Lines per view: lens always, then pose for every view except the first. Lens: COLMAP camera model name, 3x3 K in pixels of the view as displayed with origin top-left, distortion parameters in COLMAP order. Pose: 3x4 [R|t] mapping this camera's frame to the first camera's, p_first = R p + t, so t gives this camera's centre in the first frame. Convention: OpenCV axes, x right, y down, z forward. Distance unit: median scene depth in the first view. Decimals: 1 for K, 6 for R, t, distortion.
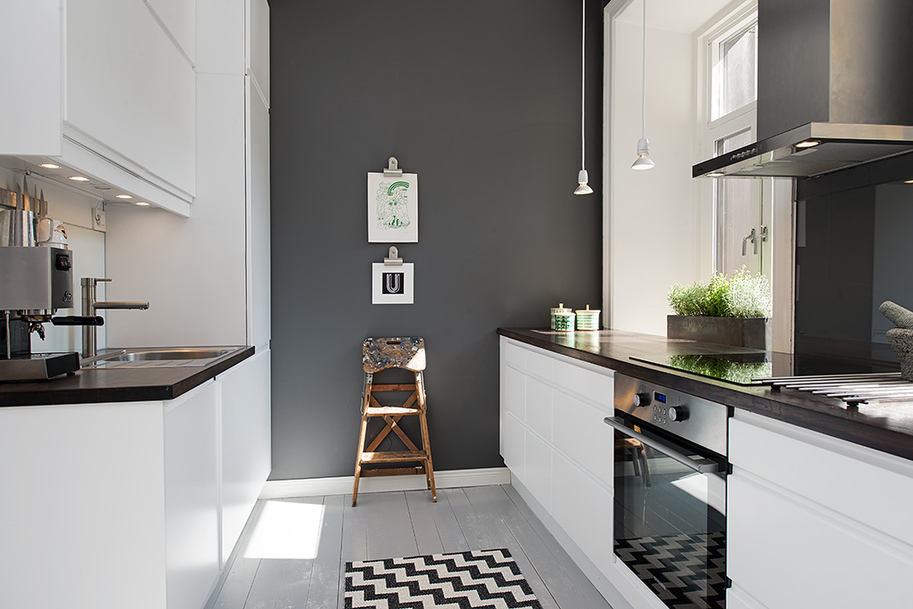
lens RADIAL K [[607.6, 0, 456.5], [0, 607.6, 304.5], [0, 0, 1]] dist [-0.003216, -0.000928]
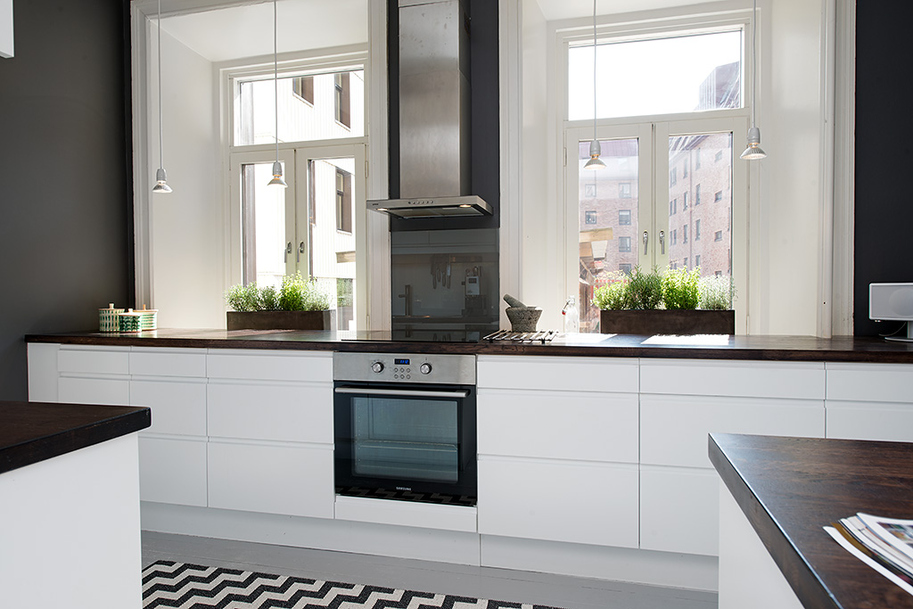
lens RADIAL K [[586.2, 0, 456.5], [0, 586.2, 304.5], [0, 0, 1]] dist [-0.002898, -0.000859]
pose [[0.392313, -0.016866, 0.919677, -0.490979], [0.021352, 0.999729, 0.009226, 0.003385], [-0.919584, 0.016018, 0.392567, 0.178534]]
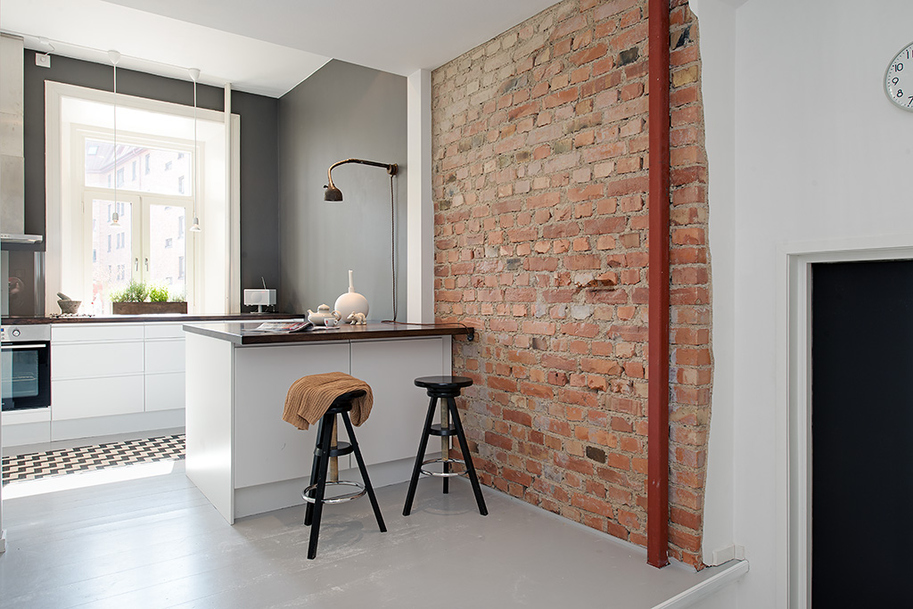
lens RADIAL K [[597.6, 0, 458.7], [0, 597.6, 296.5], [0, 0, 1]] dist [-0.004768, -0.000894]
pose [[-0.454063, 0.004279, 0.890959, -1.641328], [0.018772, 0.999812, 0.004765, 0.022398], [-0.890772, 0.018888, -0.454058, 0.235135]]
